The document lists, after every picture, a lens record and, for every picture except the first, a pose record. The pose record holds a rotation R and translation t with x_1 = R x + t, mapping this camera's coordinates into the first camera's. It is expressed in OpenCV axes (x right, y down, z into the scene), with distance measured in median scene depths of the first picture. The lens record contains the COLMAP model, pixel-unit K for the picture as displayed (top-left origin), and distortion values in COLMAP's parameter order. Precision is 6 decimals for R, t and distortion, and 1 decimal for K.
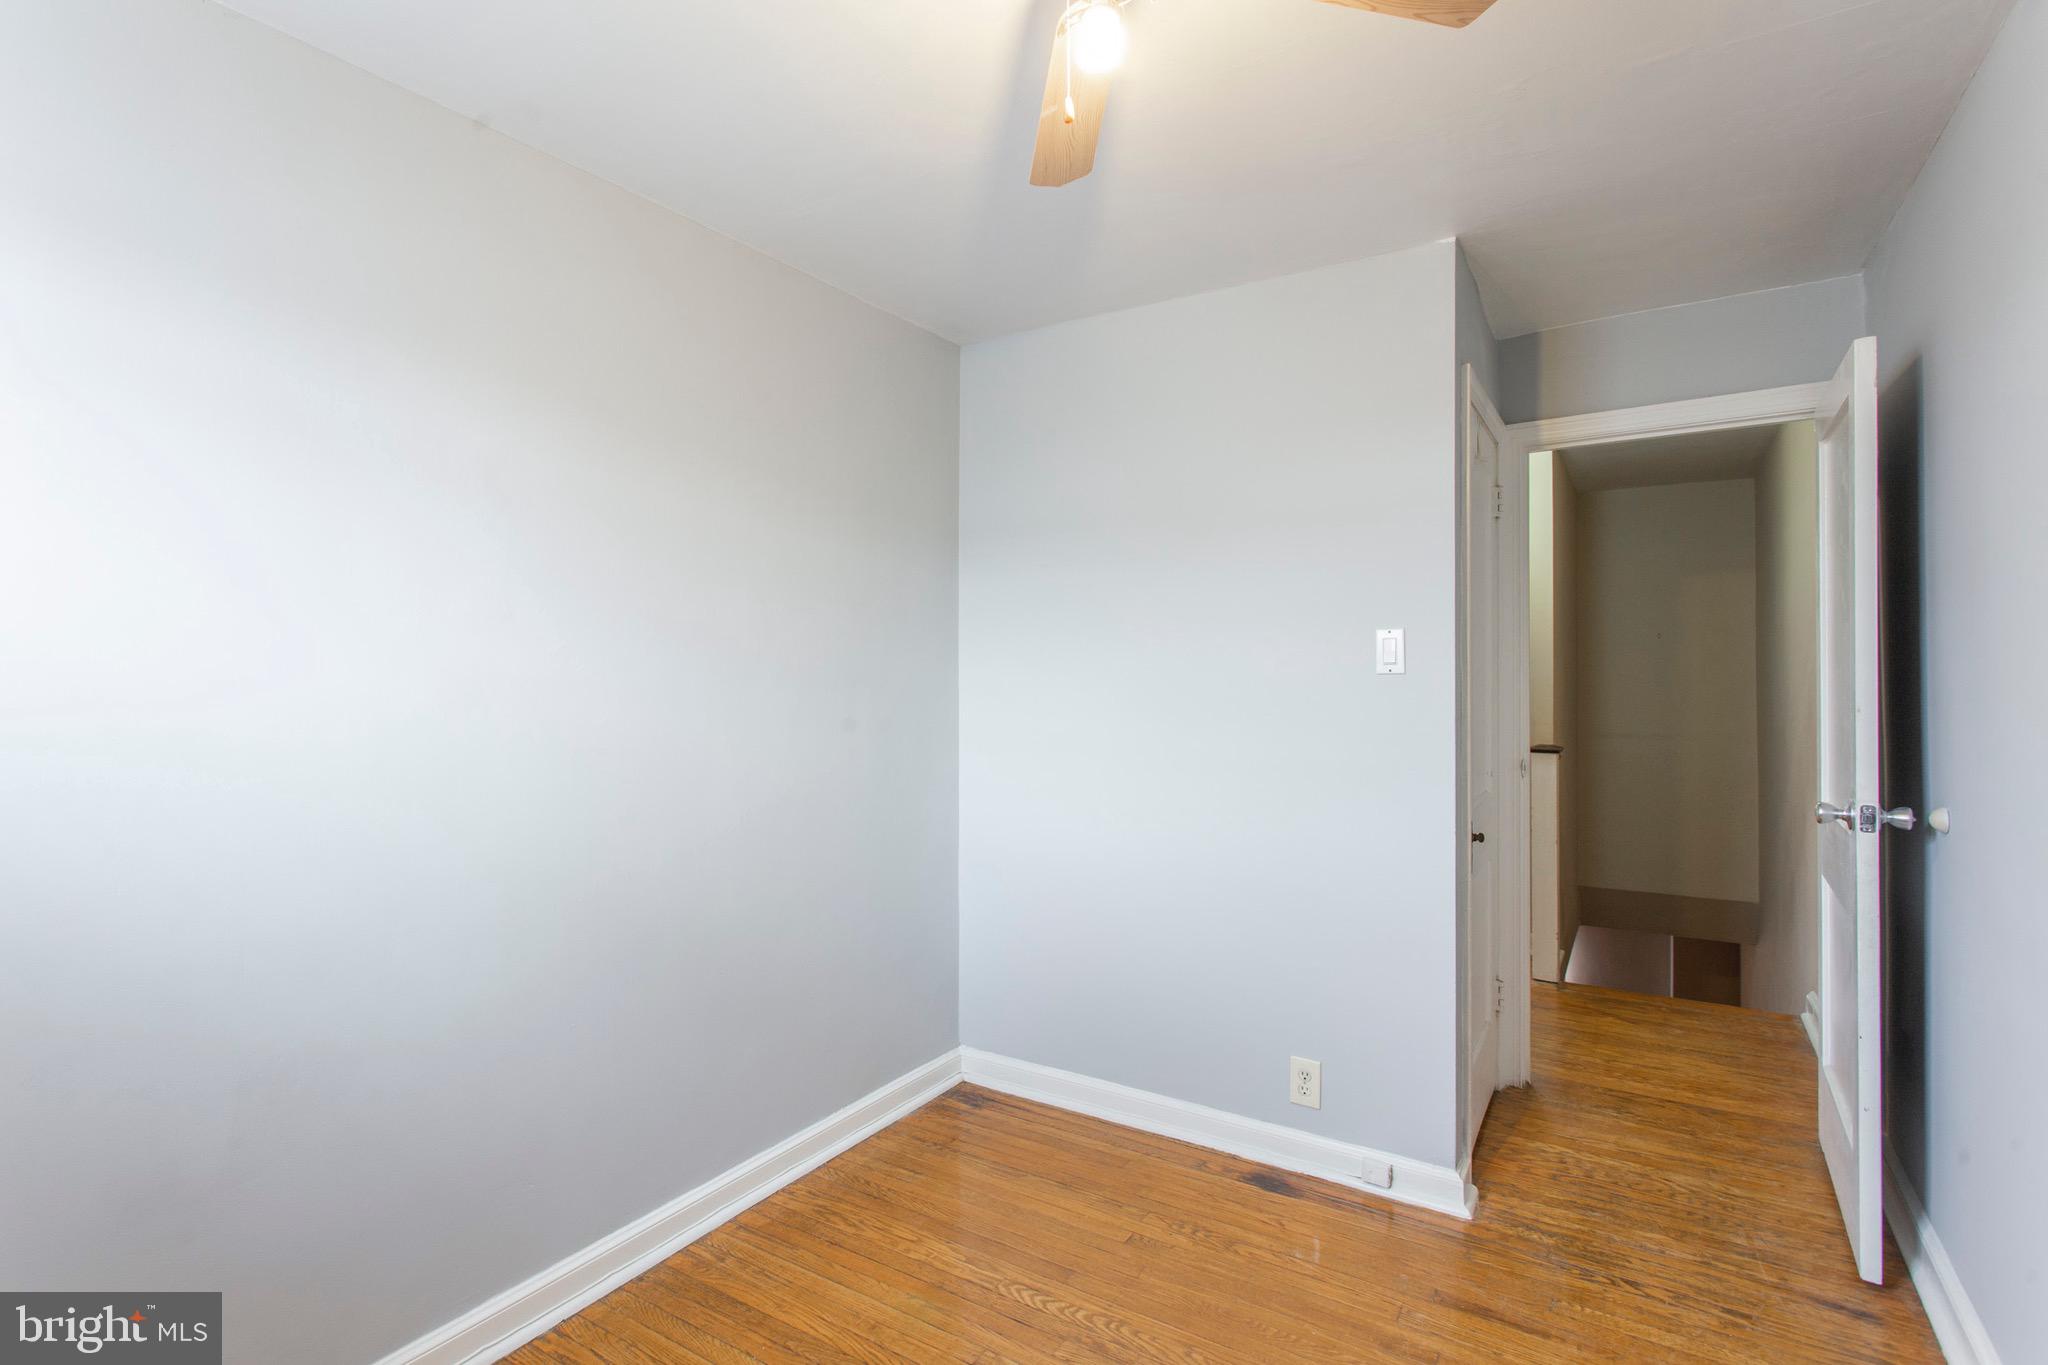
lens RADIAL K [[988.9, 0, 1008.4], [0, 988.9, 673.0], [0, 0, 1]] dist [-0.018276, 0.007045]
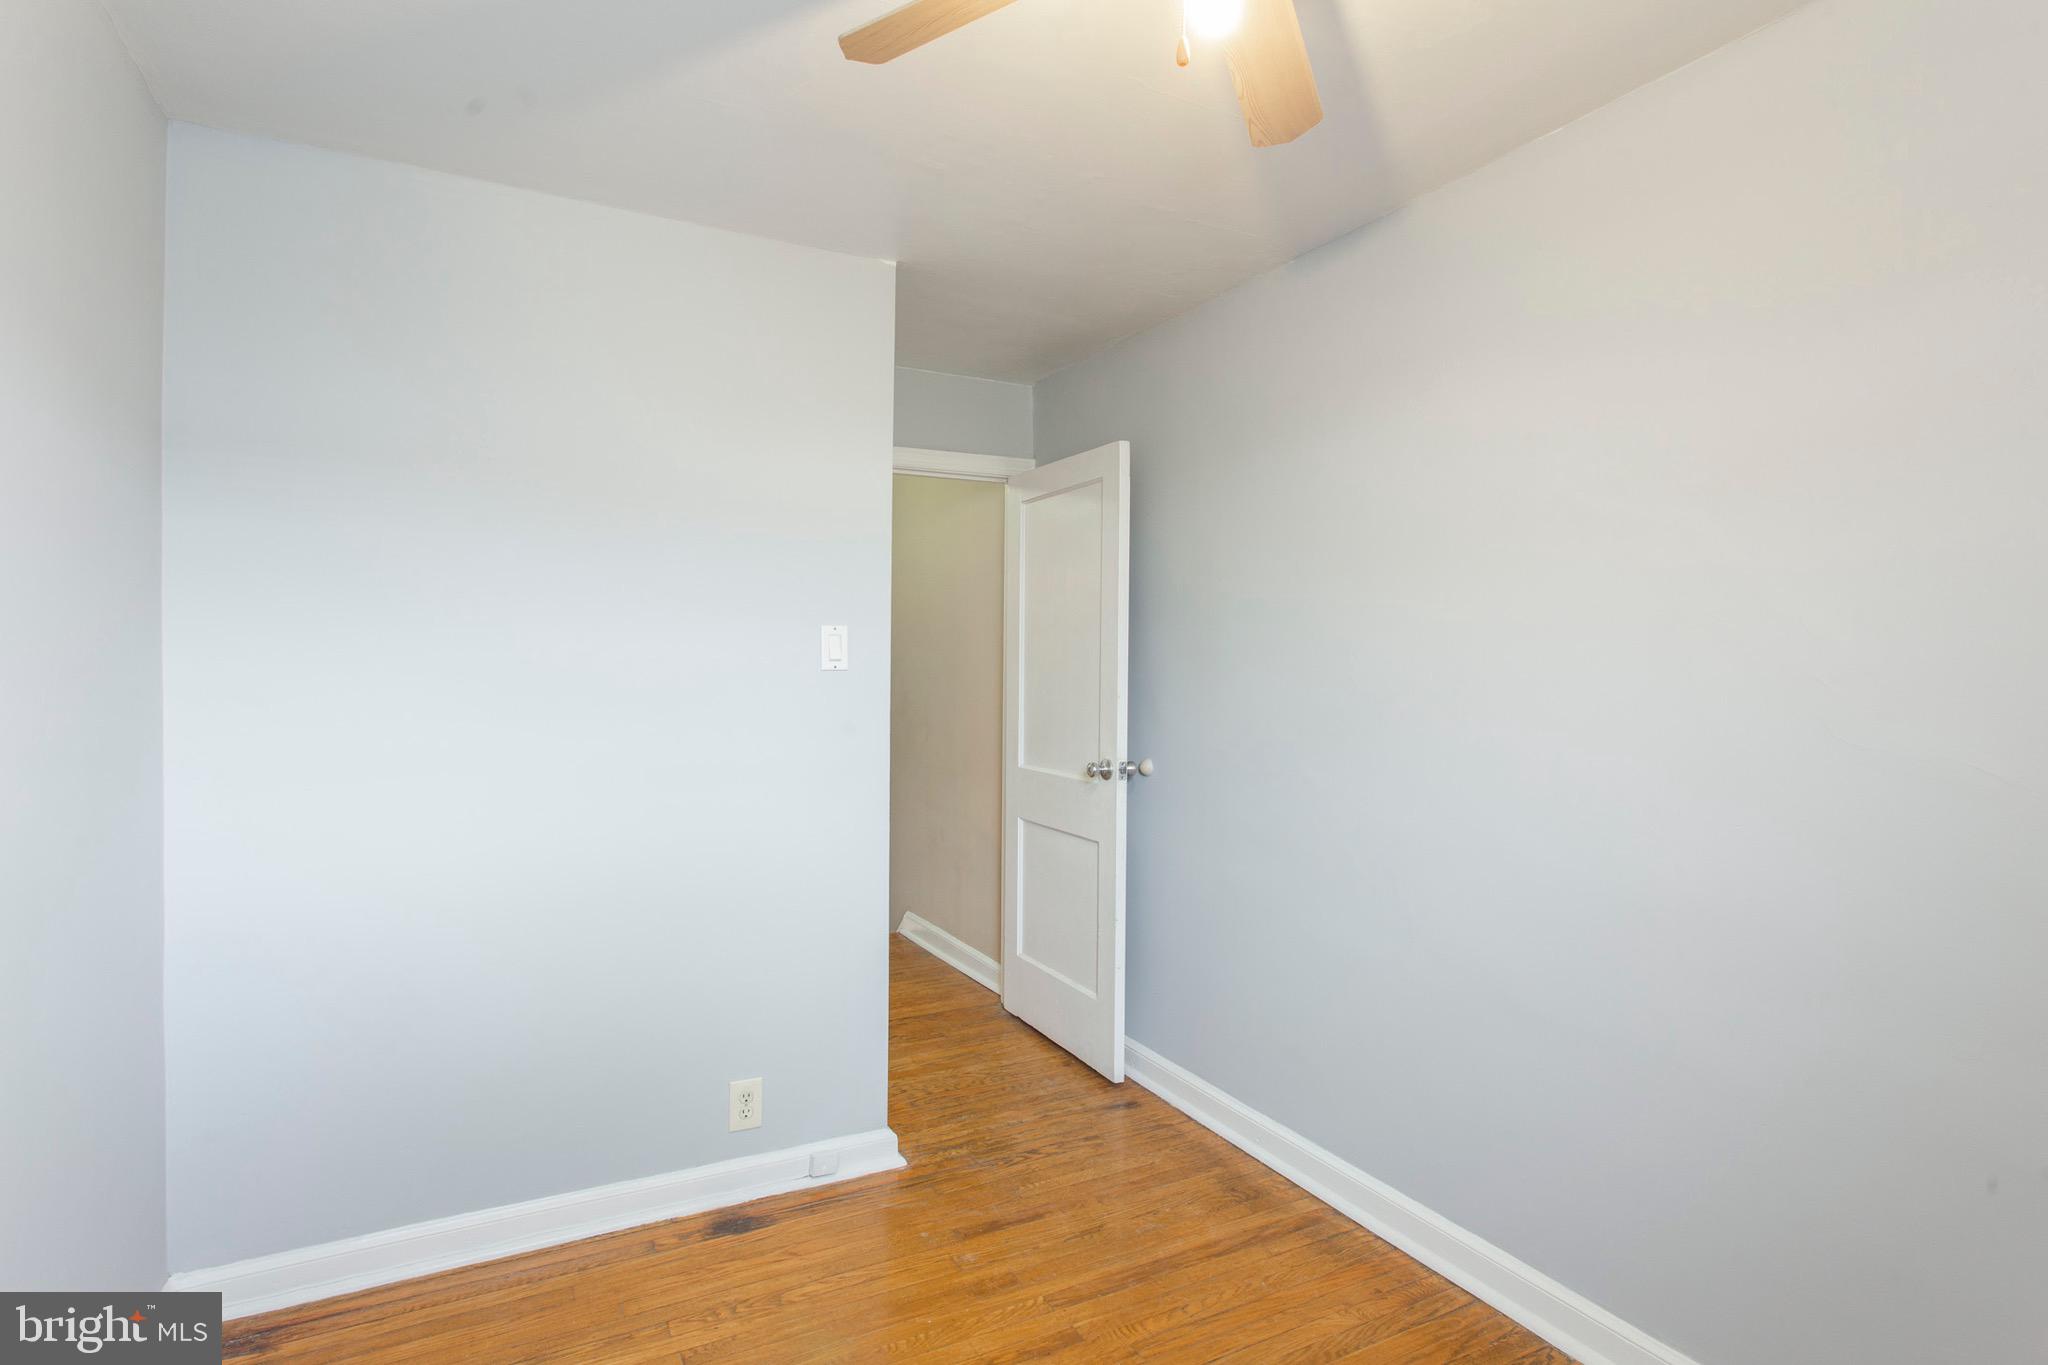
lens RADIAL K [[988.9, 0, 1015.4], [0, 988.9, 690.6], [0, 0, 1]] dist [-0.018276, 0.007045]
pose [[0.496633, -0.012910, 0.867865, -0.404612], [-0.007437, 0.999789, 0.019129, 0.001359], [-0.867929, -0.015954, 0.496432, 0.336793]]
